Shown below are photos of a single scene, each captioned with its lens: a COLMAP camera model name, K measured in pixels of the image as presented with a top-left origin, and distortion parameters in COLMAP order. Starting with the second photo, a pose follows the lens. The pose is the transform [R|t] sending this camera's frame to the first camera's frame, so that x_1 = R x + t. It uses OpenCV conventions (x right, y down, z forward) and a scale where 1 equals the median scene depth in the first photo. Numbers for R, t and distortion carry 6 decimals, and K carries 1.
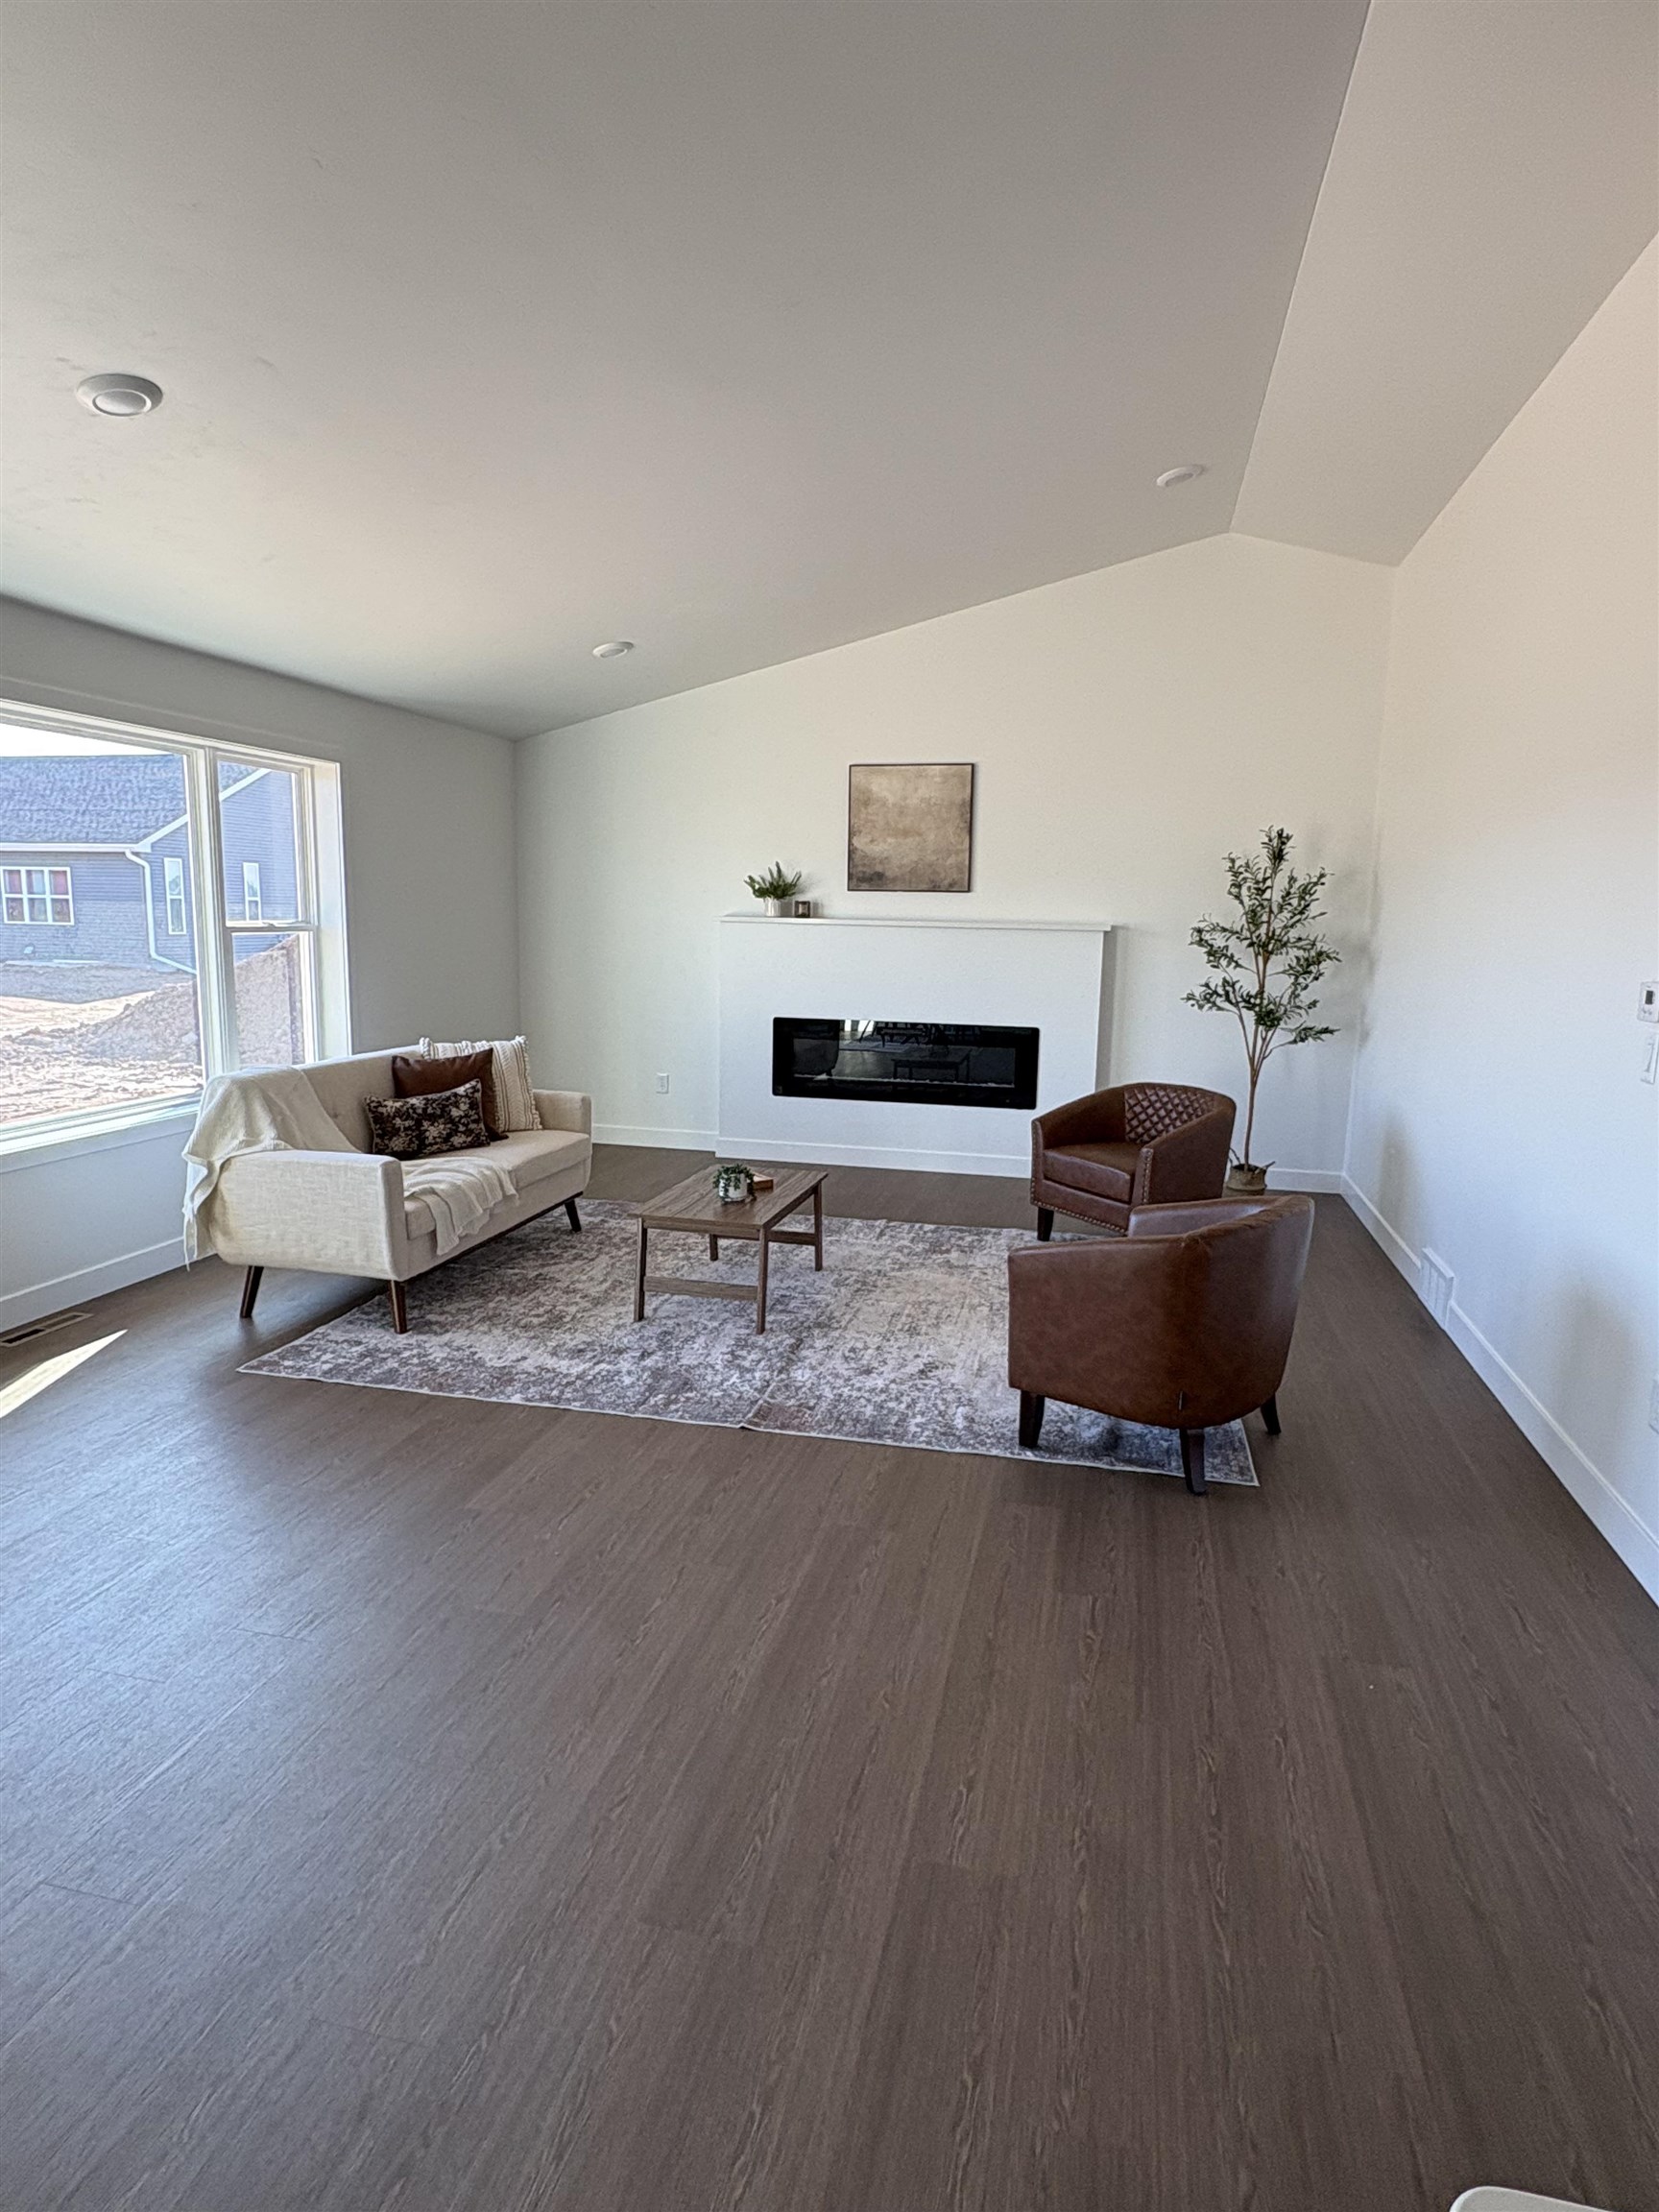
lens RADIAL K [[1223.4, 0, 845.1], [0, 1223.4, 1100.7], [0, 0, 1]] dist [-0.001276, 0.001565]
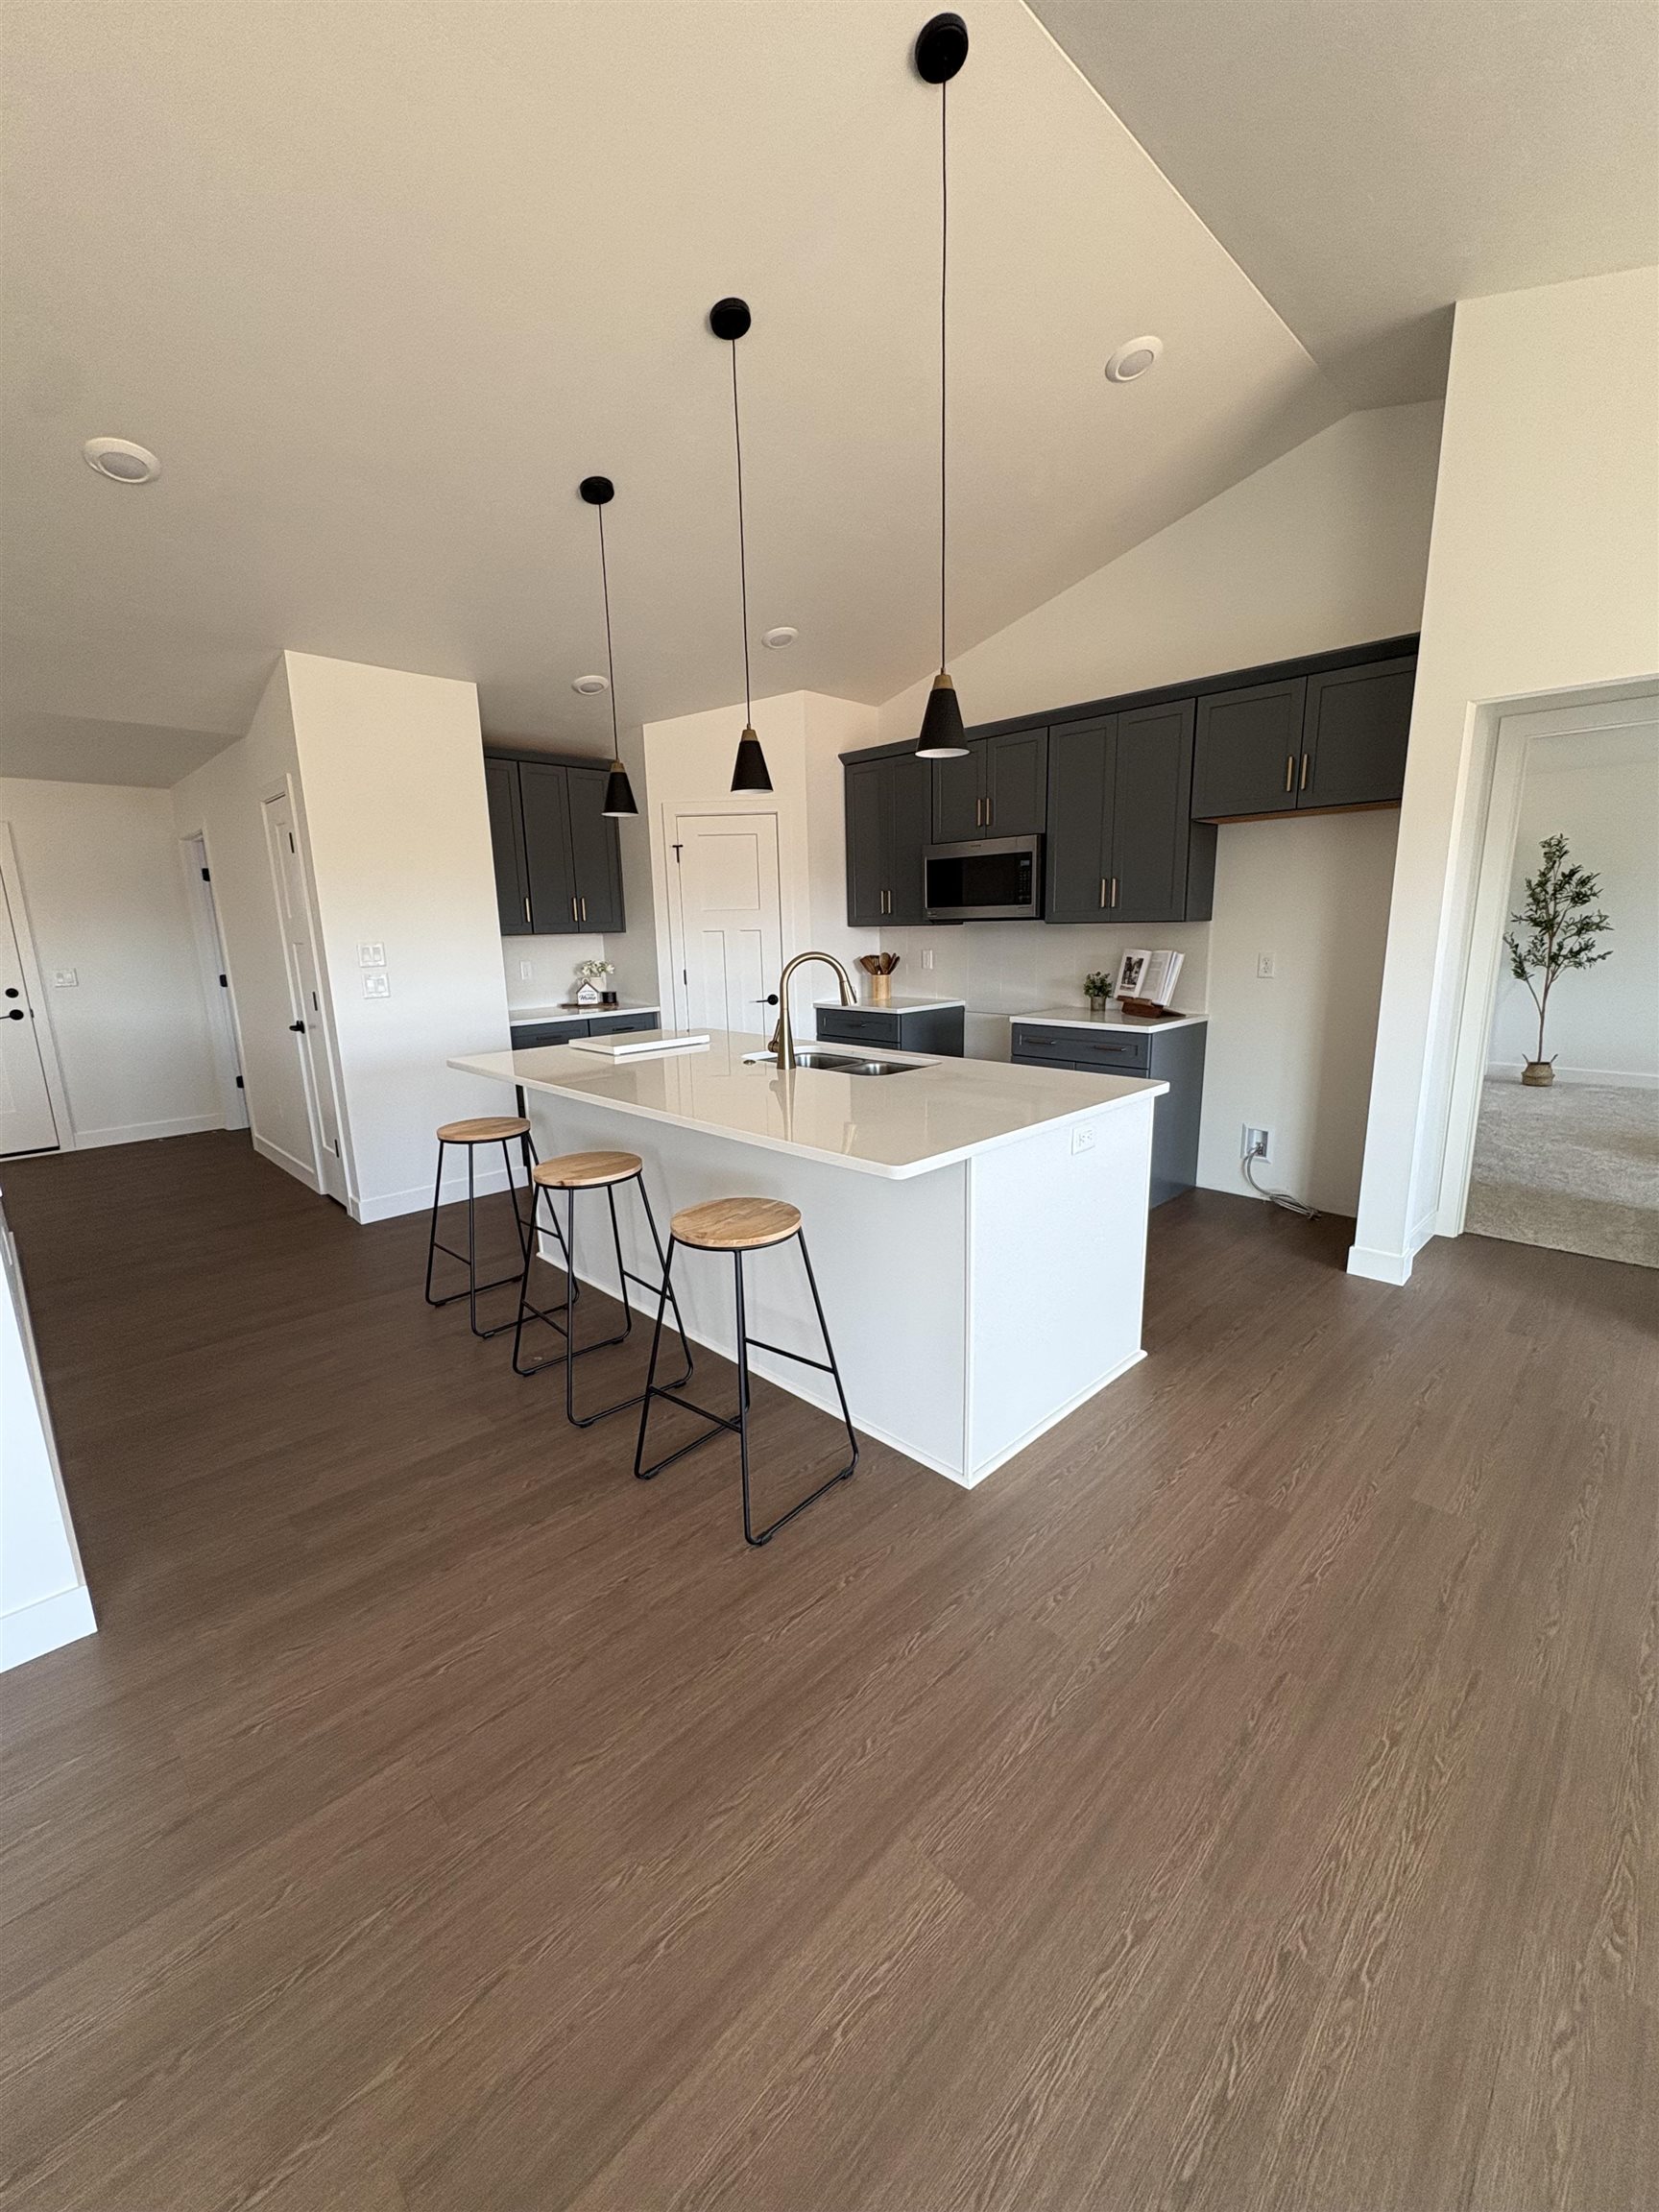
lens RADIAL K [[878.3, 0, 845.3], [0, 878.3, 1105.0], [0, 0, 1]] dist [-0.004055, 0.001591]
pose [[-0.849320, -0.109985, 0.516293, -0.107551], [0.086319, 0.935953, 0.341382, -0.049717], [-0.520773, 0.334509, -0.785430, 0.377094]]
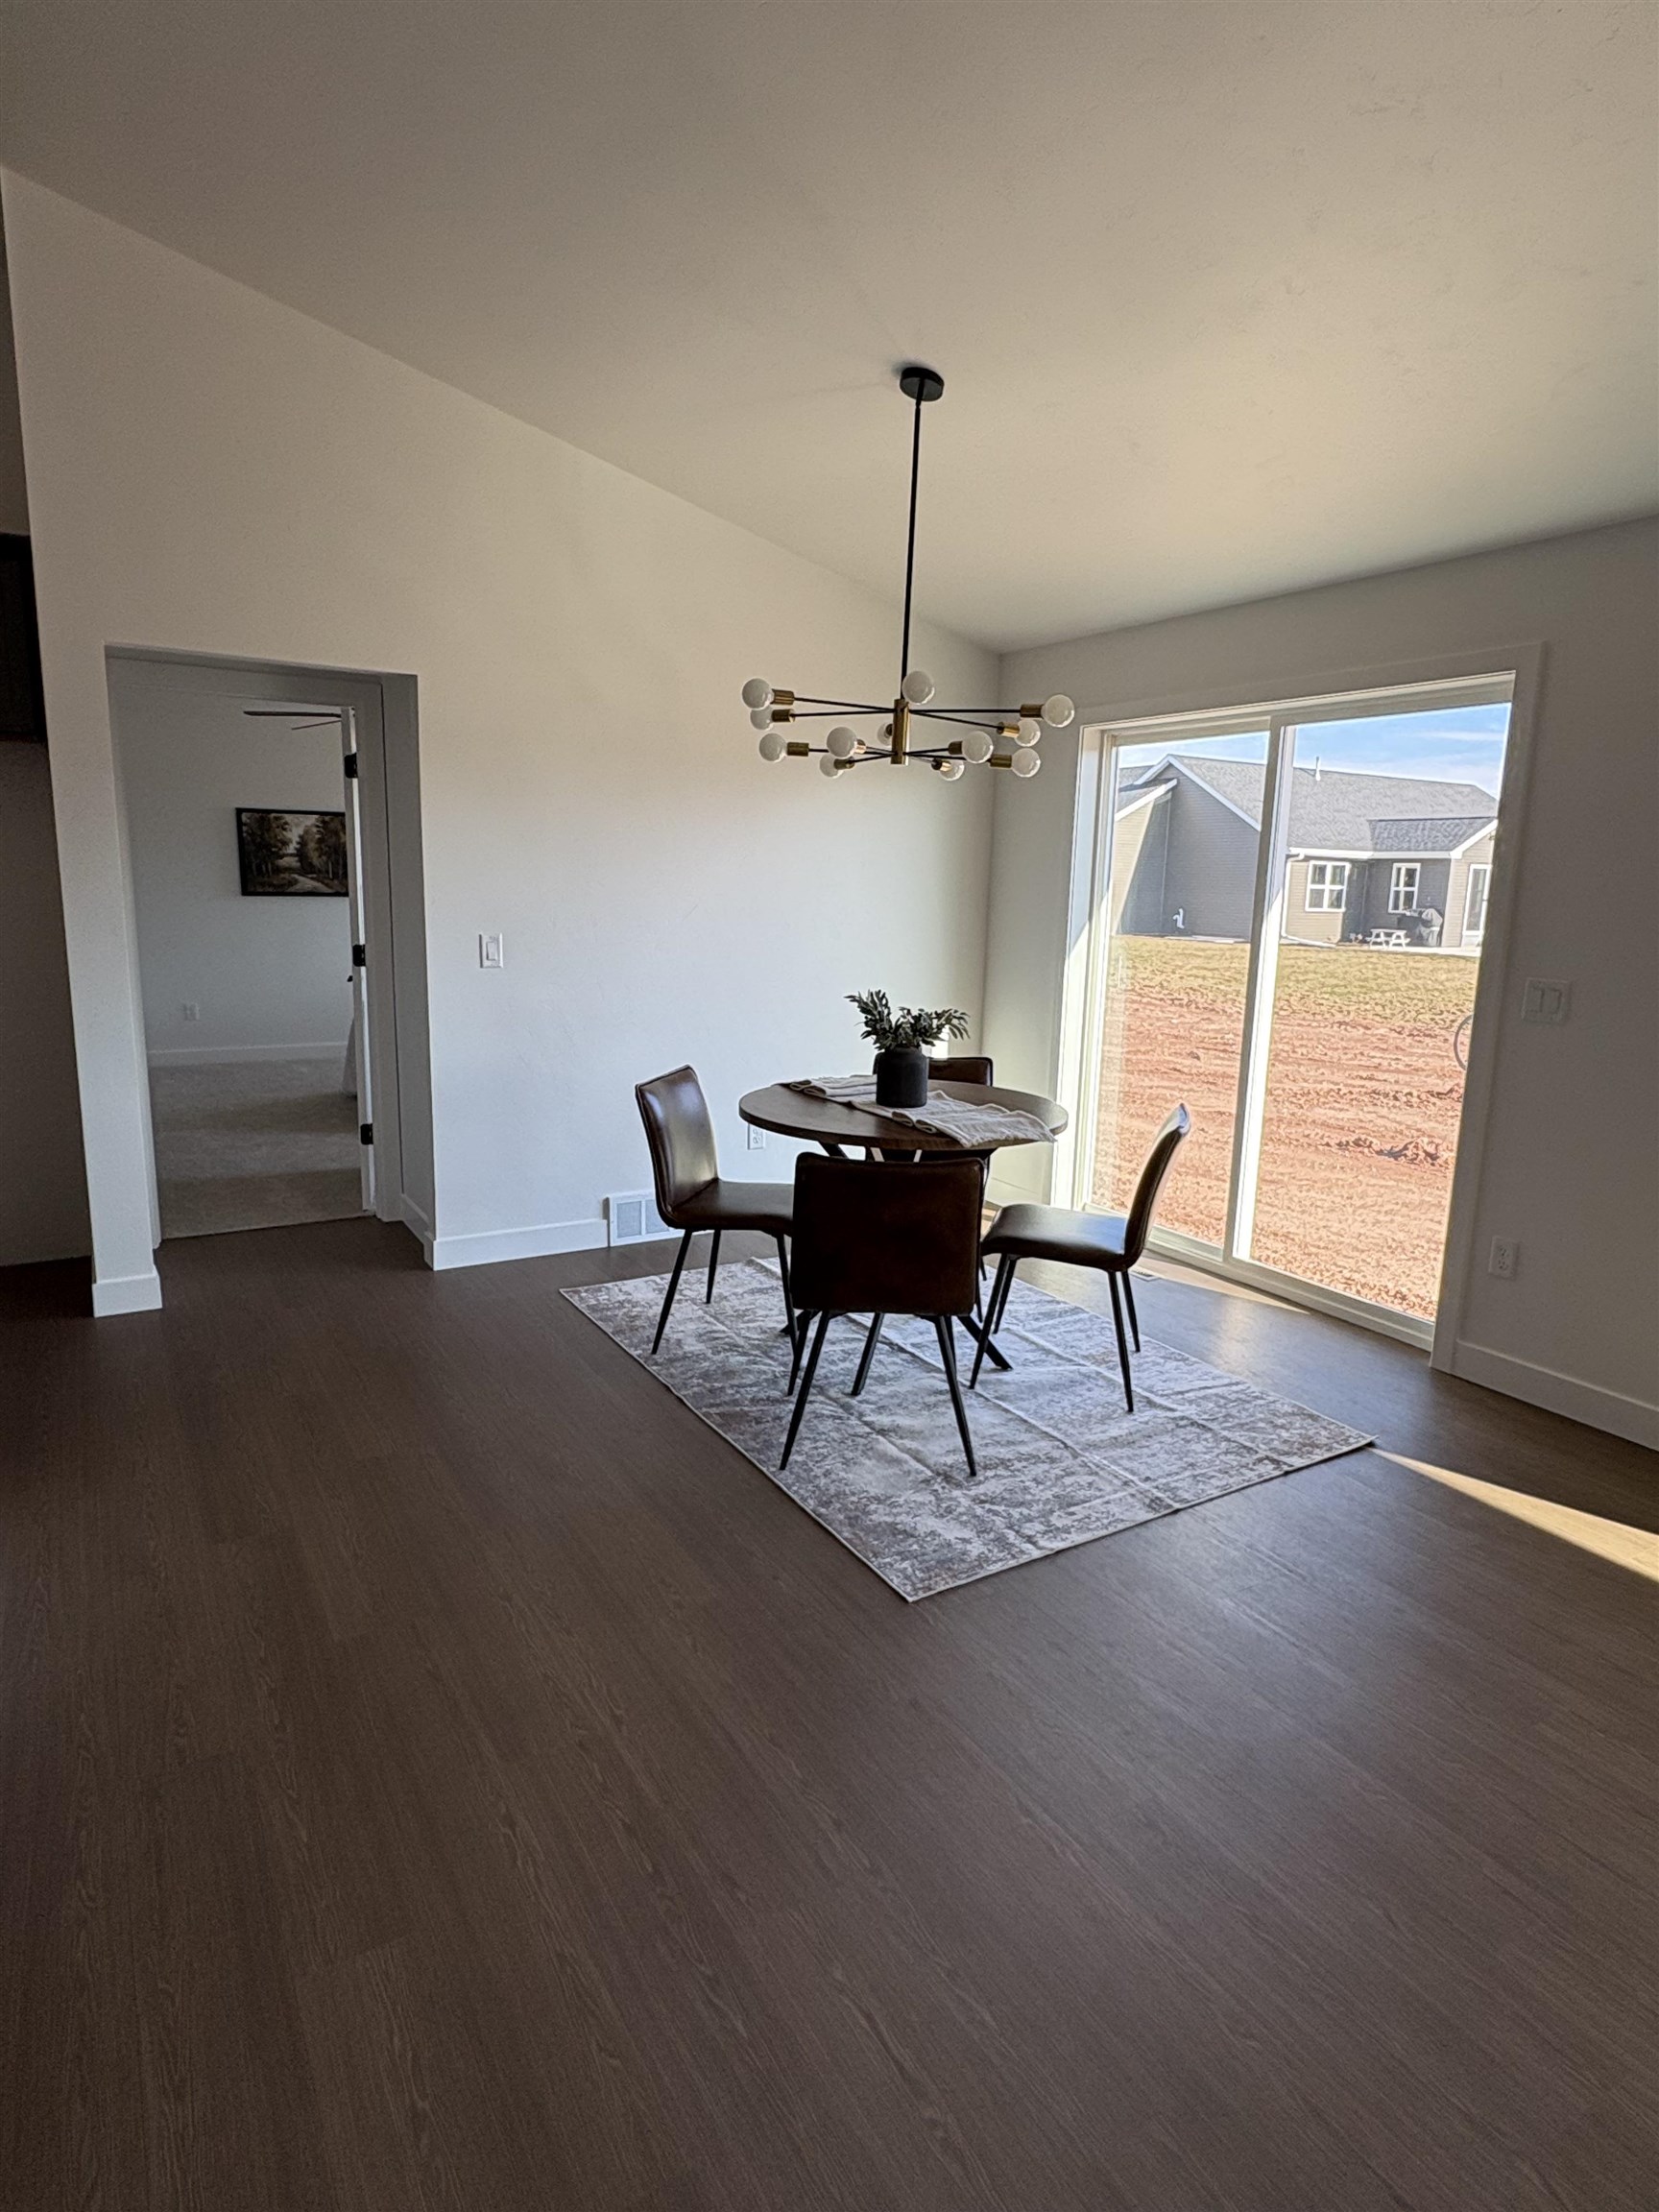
lens RADIAL K [[1223.4, 0, 811.7], [0, 1223.4, 1100.3], [0, 0, 1]] dist [-0.001276, 0.001565]
pose [[-0.720961, 0.088399, -0.687314, 0.085490], [-0.144804, 0.950717, 0.274169, -0.067500], [0.677678, 0.297191, -0.672630, 0.463848]]
